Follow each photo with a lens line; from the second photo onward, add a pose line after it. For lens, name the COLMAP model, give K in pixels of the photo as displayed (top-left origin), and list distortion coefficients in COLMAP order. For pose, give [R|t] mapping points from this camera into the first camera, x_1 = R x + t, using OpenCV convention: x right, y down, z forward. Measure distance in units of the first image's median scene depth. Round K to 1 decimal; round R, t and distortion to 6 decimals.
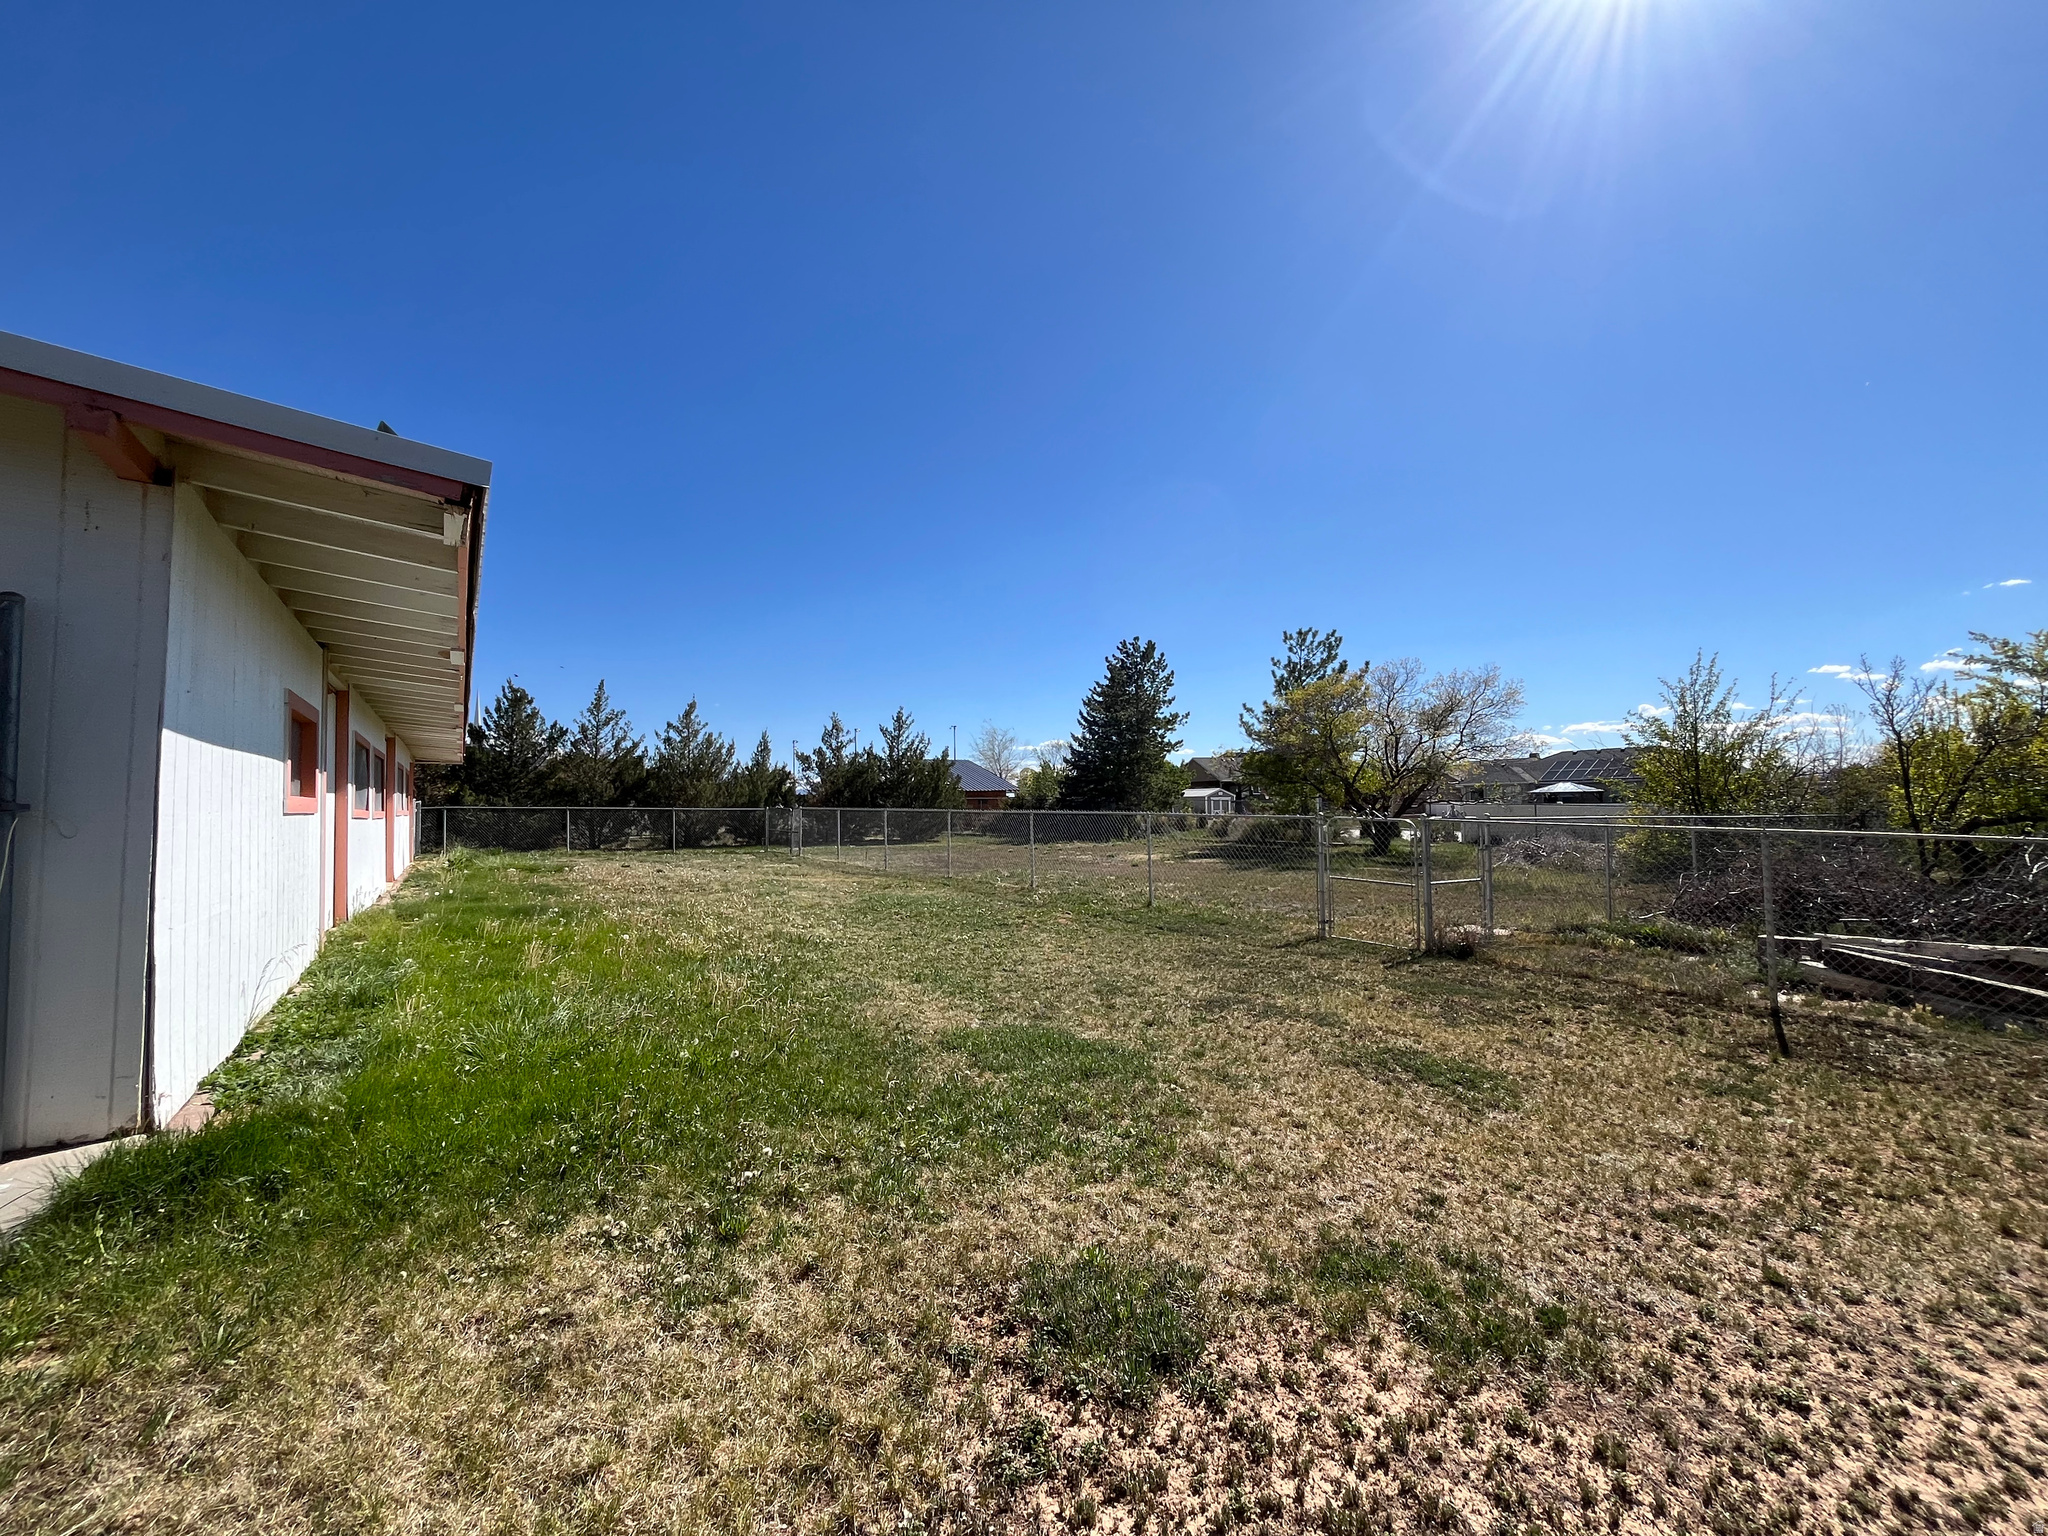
lens RADIAL K [[828.7, 0, 1019.5], [0, 828.7, 766.3], [0, 0, 1]] dist [-0.006698, 0.000098]
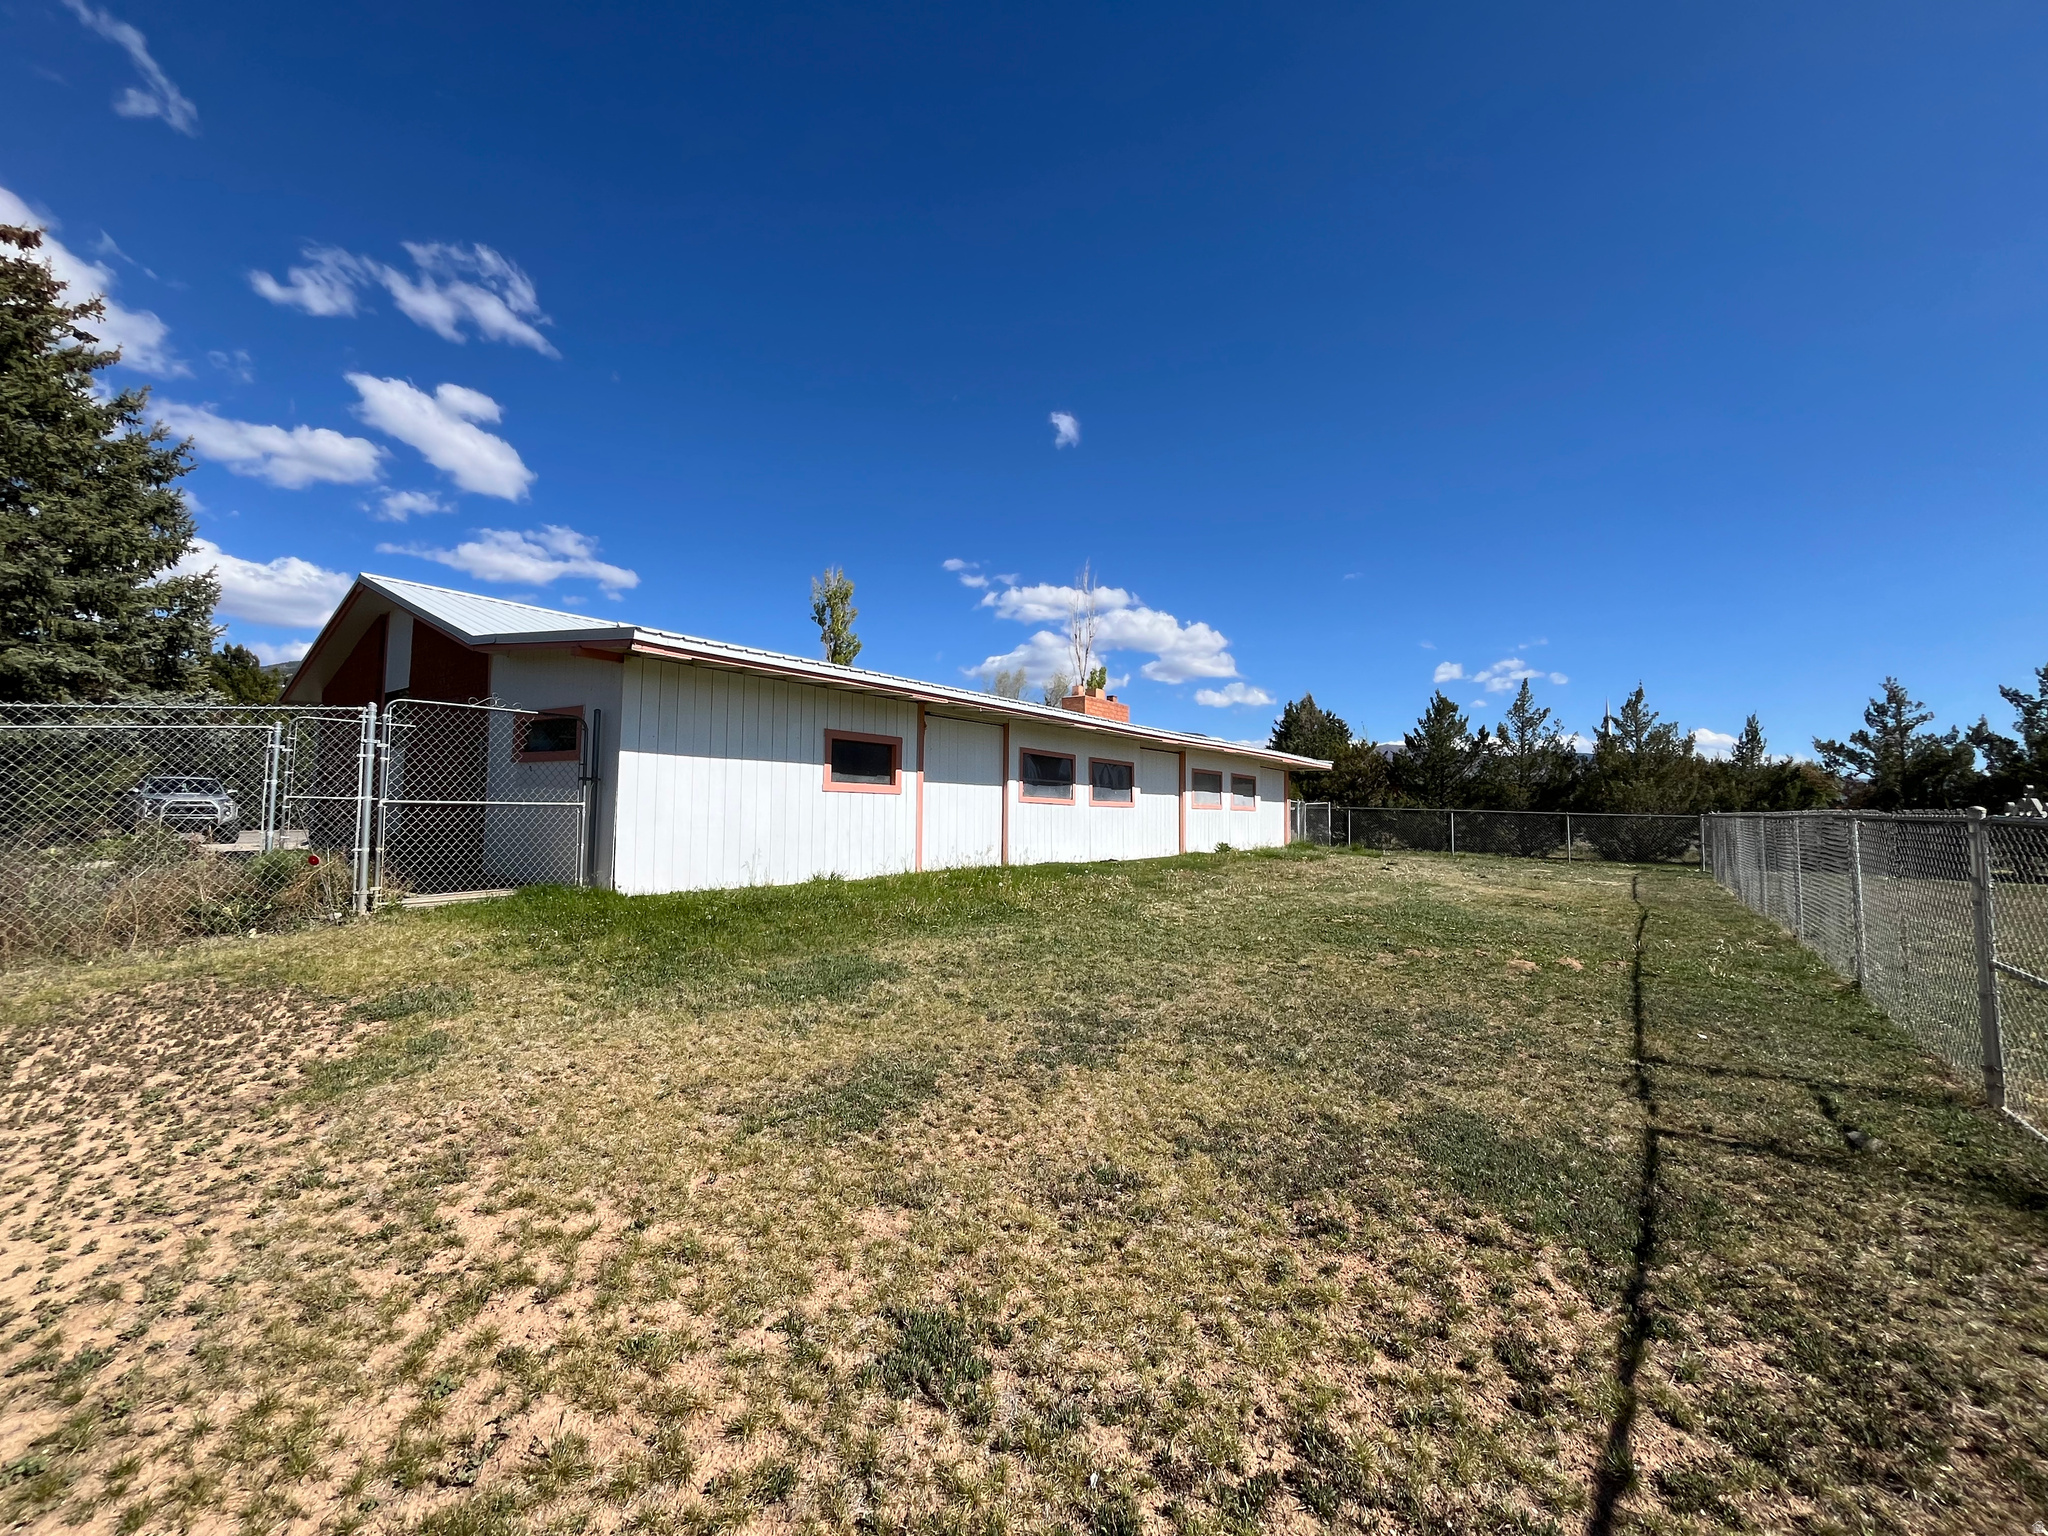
lens RADIAL K [[828.7, 0, 1019.2], [0, 828.7, 762.2], [0, 0, 1]] dist [-0.006698, 0.000098]
pose [[0.329912, -0.041205, -0.943112, 0.199425], [0.024178, 0.999088, -0.035193, 0.011624], [0.943702, -0.011192, 0.330607, 0.133800]]
